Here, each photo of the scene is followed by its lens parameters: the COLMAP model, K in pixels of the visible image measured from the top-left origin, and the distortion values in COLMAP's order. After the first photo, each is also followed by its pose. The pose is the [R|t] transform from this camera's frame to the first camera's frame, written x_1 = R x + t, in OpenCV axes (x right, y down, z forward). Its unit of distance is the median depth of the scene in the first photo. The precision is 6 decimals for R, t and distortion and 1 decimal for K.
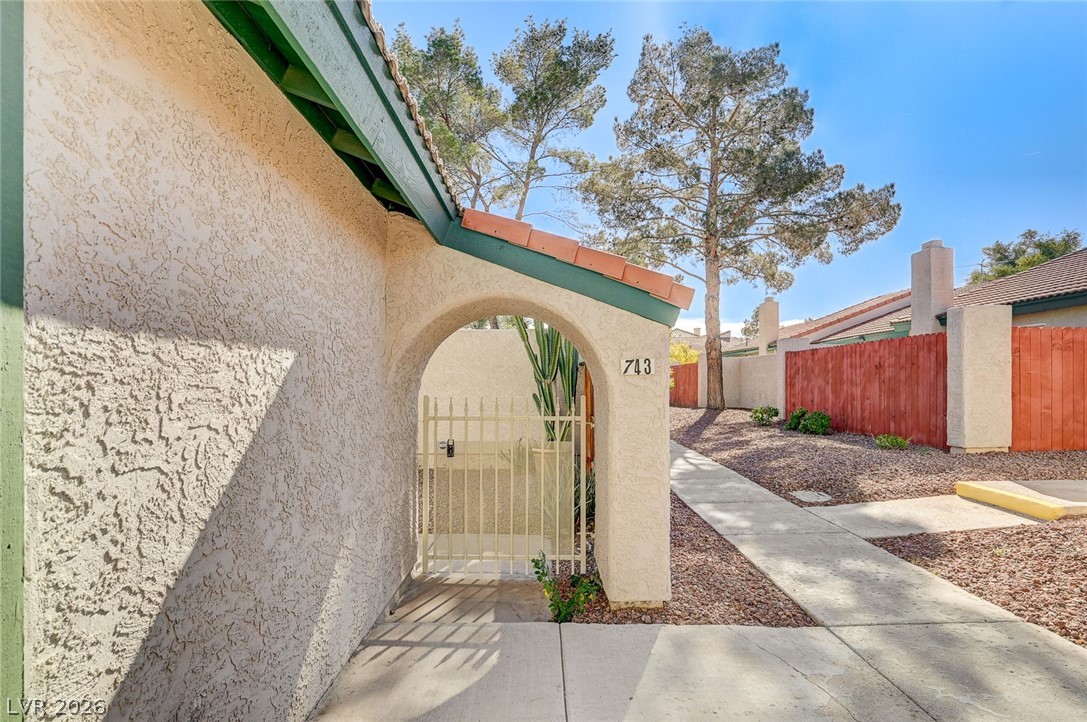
lens RADIAL K [[574.4, 0, 541.0], [0, 574.4, 375.6], [0, 0, 1]] dist [-0.000555, 0.000153]
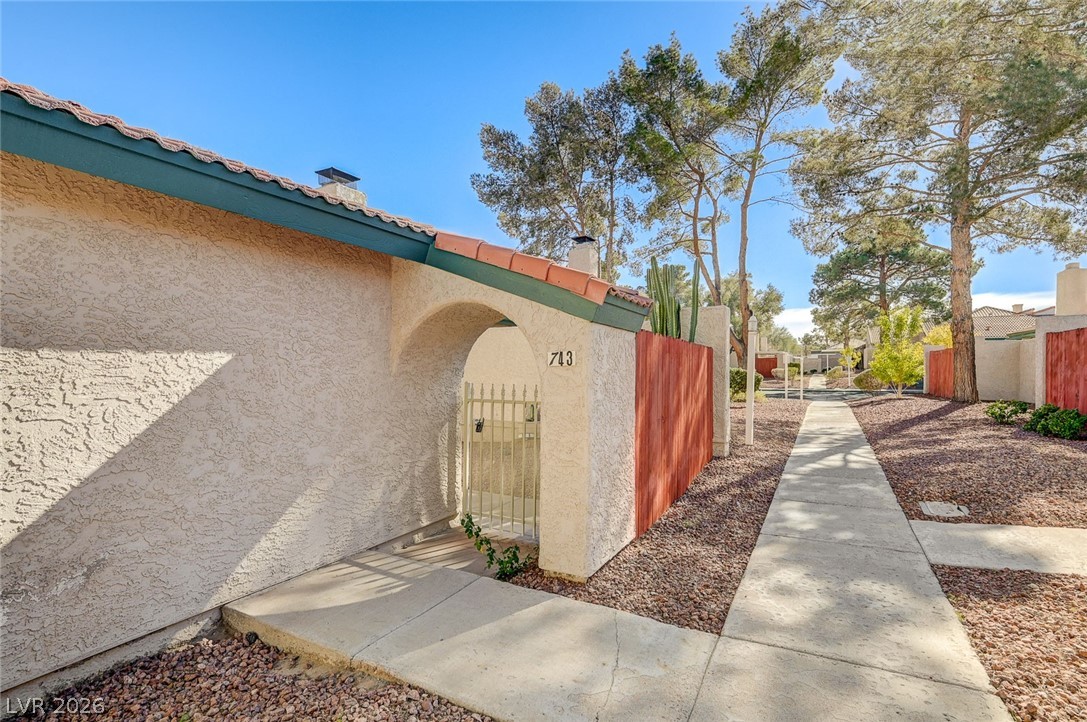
lens RADIAL K [[523.6, 0, 543.5], [0, 523.6, 361.0], [0, 0, 1]] dist [0.000262, 0.000106]
pose [[0.879640, -0.002679, -0.475632, 0.596565], [0.001982, 0.999996, -0.001967, -0.009132], [0.475635, 0.000787, 0.879642, 0.101256]]
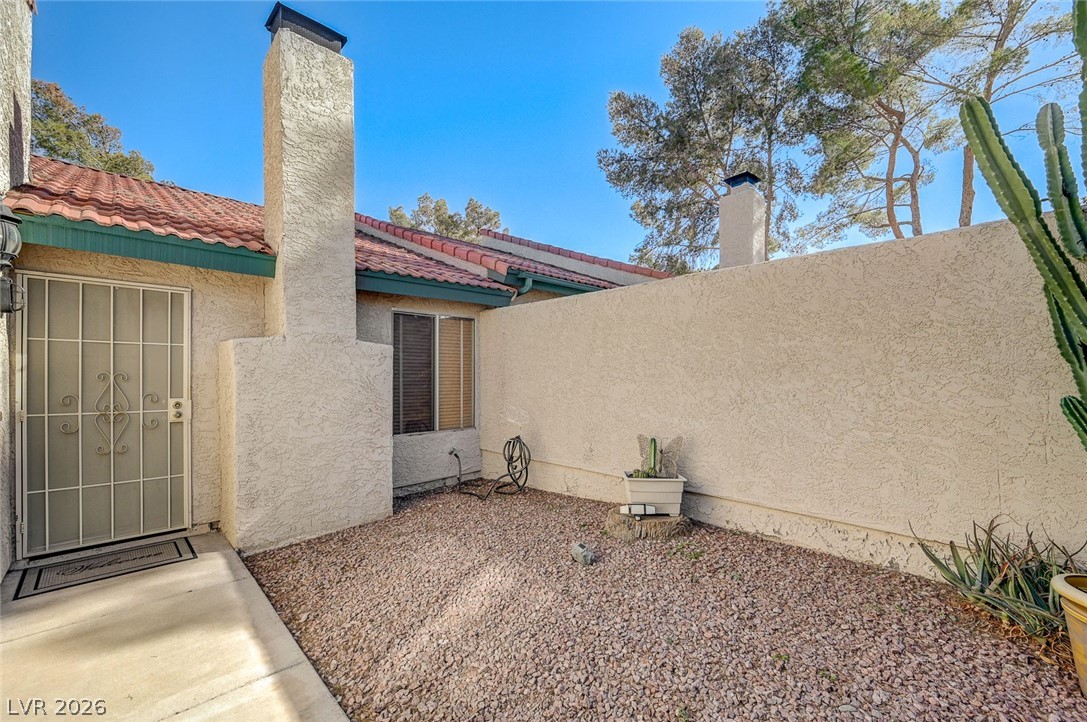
lens RADIAL K [[453.4, 0, 568.7], [0, 453.4, 371.9], [0, 0, 1]] dist [0.025998, 0.000176]
pose [[0.734200, -0.003058, -0.678927, -0.078288], [0.007327, 0.999967, 0.003420, 0.034820], [0.678894, -0.007486, 0.734198, 1.382768]]
